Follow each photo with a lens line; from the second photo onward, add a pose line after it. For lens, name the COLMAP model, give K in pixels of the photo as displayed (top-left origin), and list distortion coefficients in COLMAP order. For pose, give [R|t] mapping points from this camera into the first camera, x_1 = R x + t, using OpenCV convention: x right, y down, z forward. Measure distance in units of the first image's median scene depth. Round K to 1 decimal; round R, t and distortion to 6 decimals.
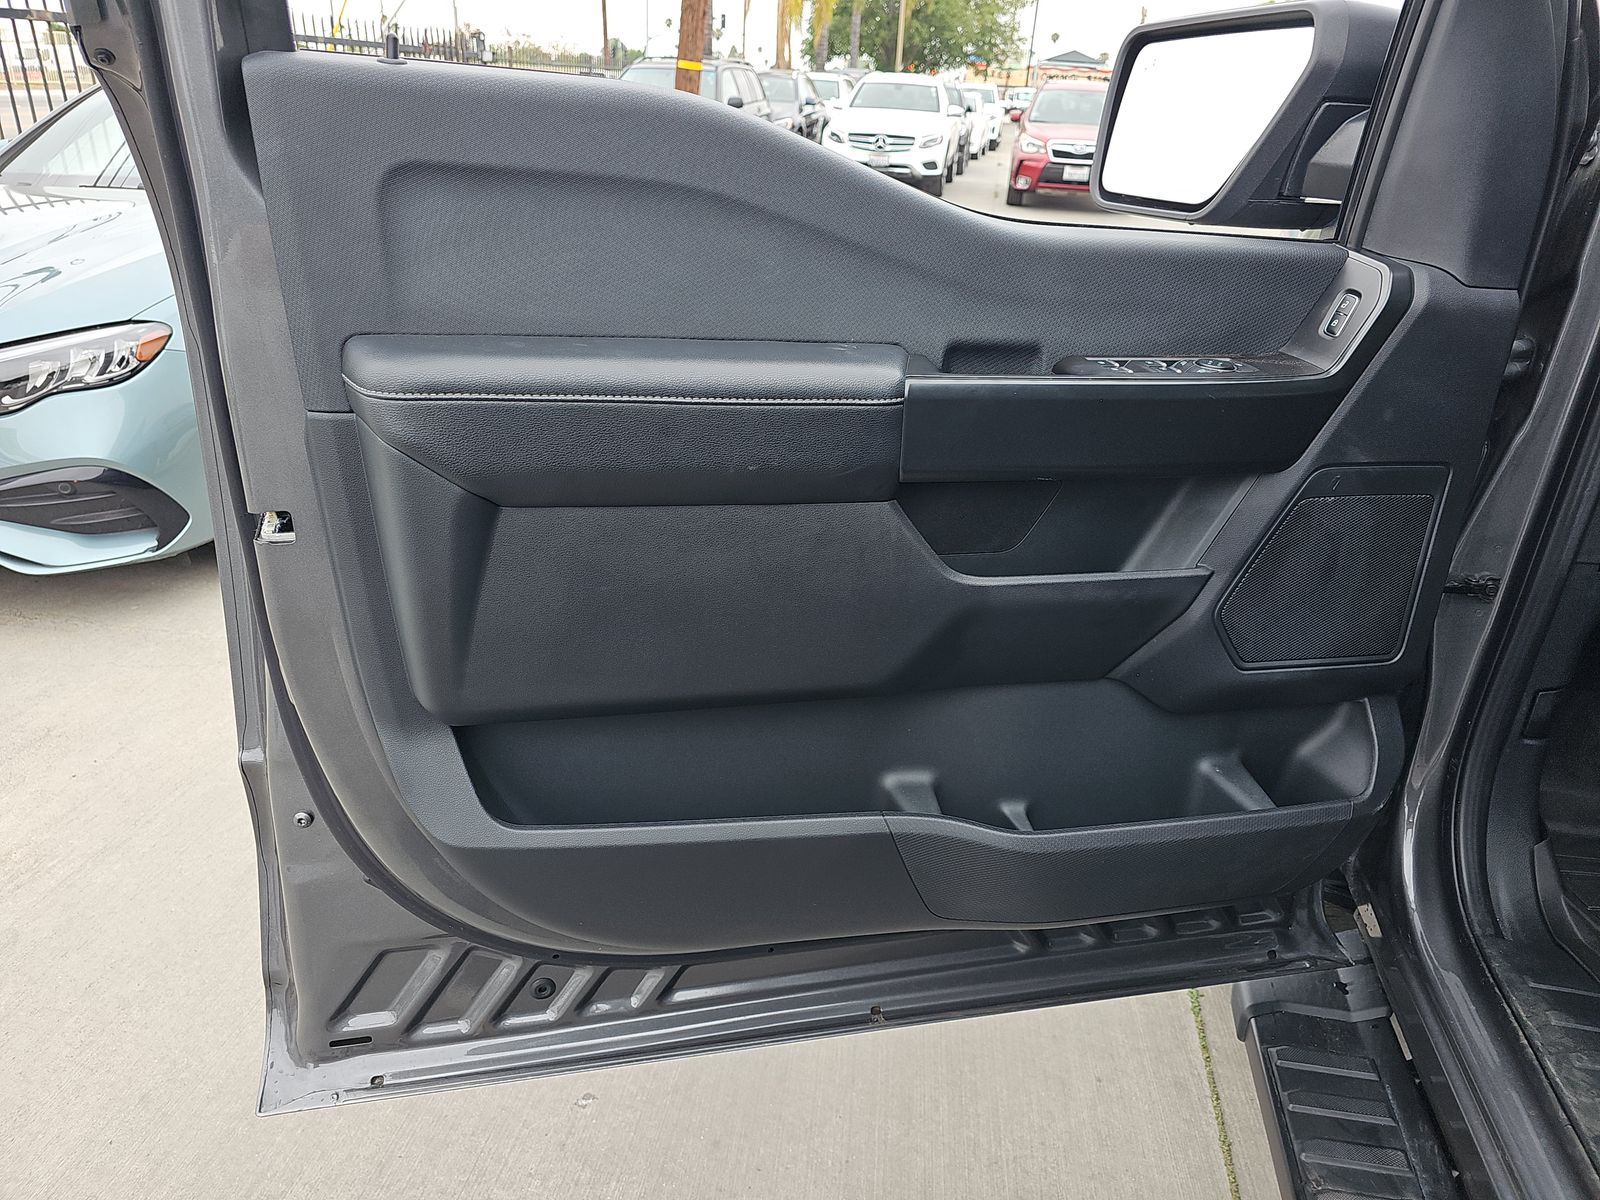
lens RADIAL K [[1048.2, 0, 803.3], [0, 1048.2, 573.7], [0, 0, 1]] dist [0.053513, -0.054984]
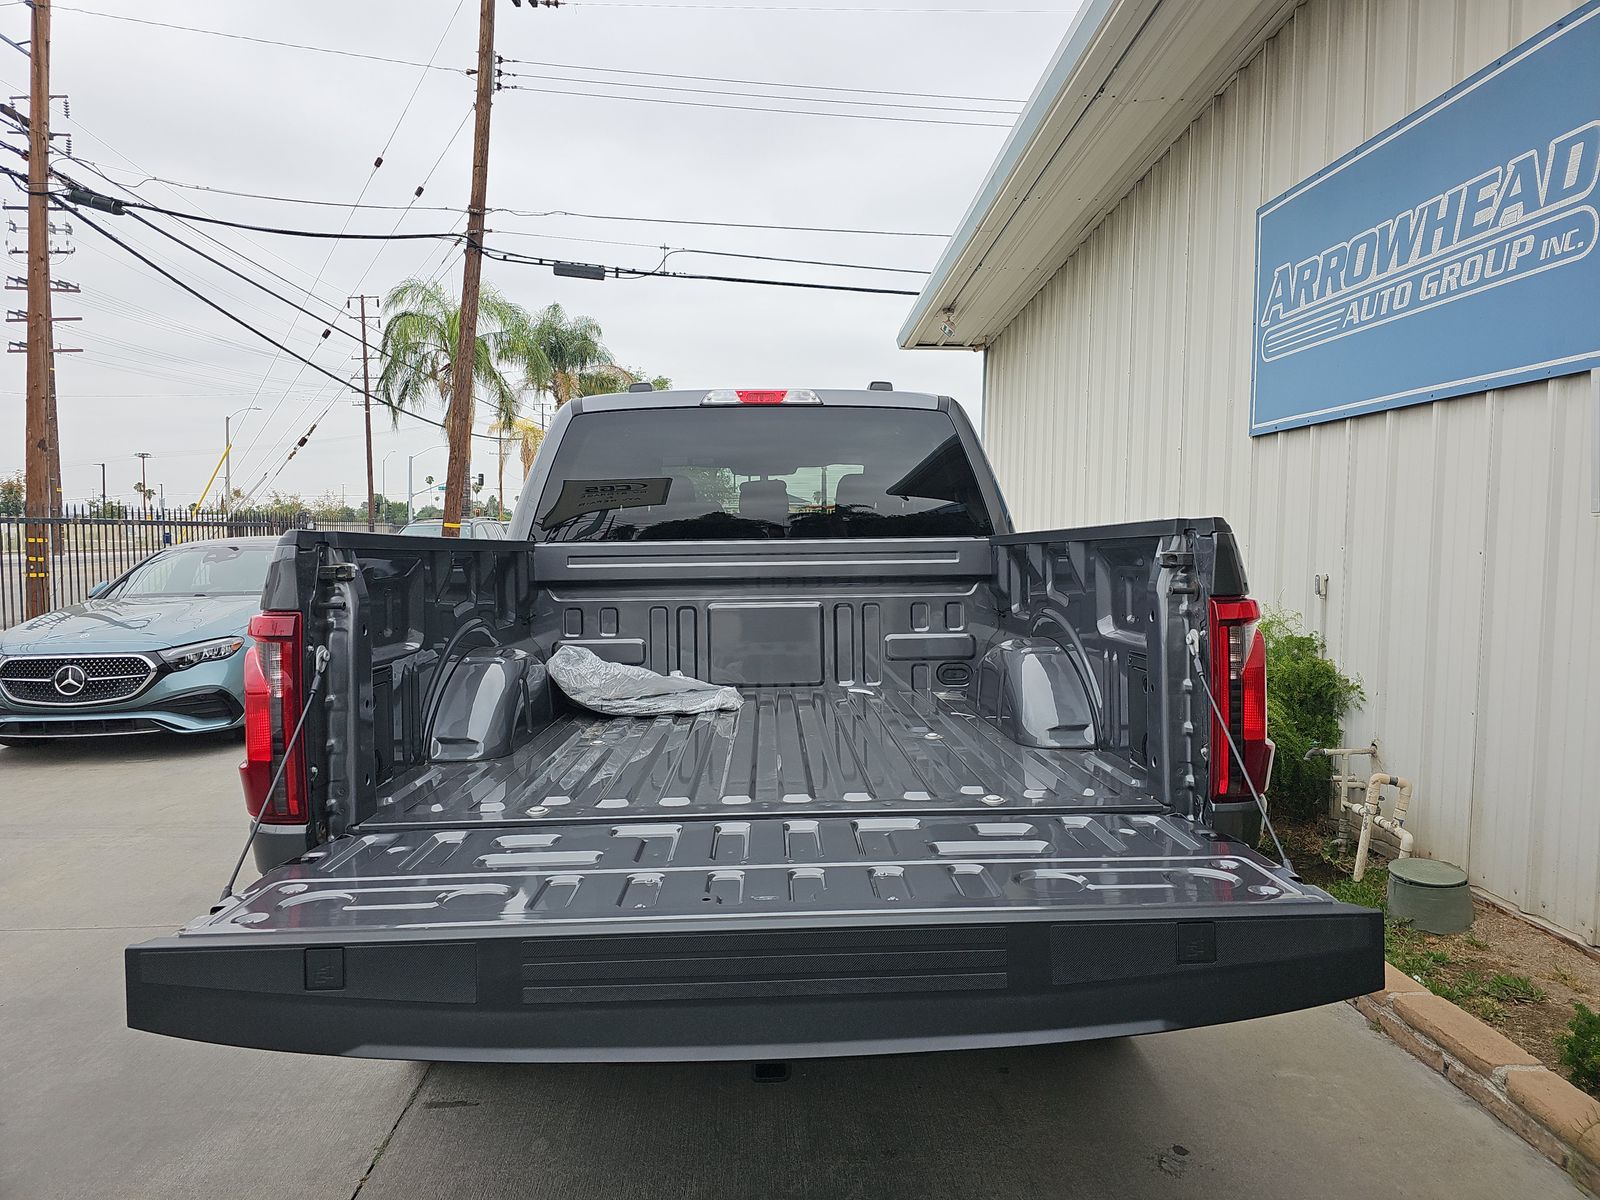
lens RADIAL K [[1048.2, 0, 803.3], [0, 1048.2, 573.7], [0, 0, 1]] dist [0.053513, -0.054984]
pose [[0.973589, -0.051164, 0.222499, 0.045197], [0.130387, 0.924602, -0.357924, 0.259466], [-0.187410, 0.377482, 0.906854, -0.578380]]
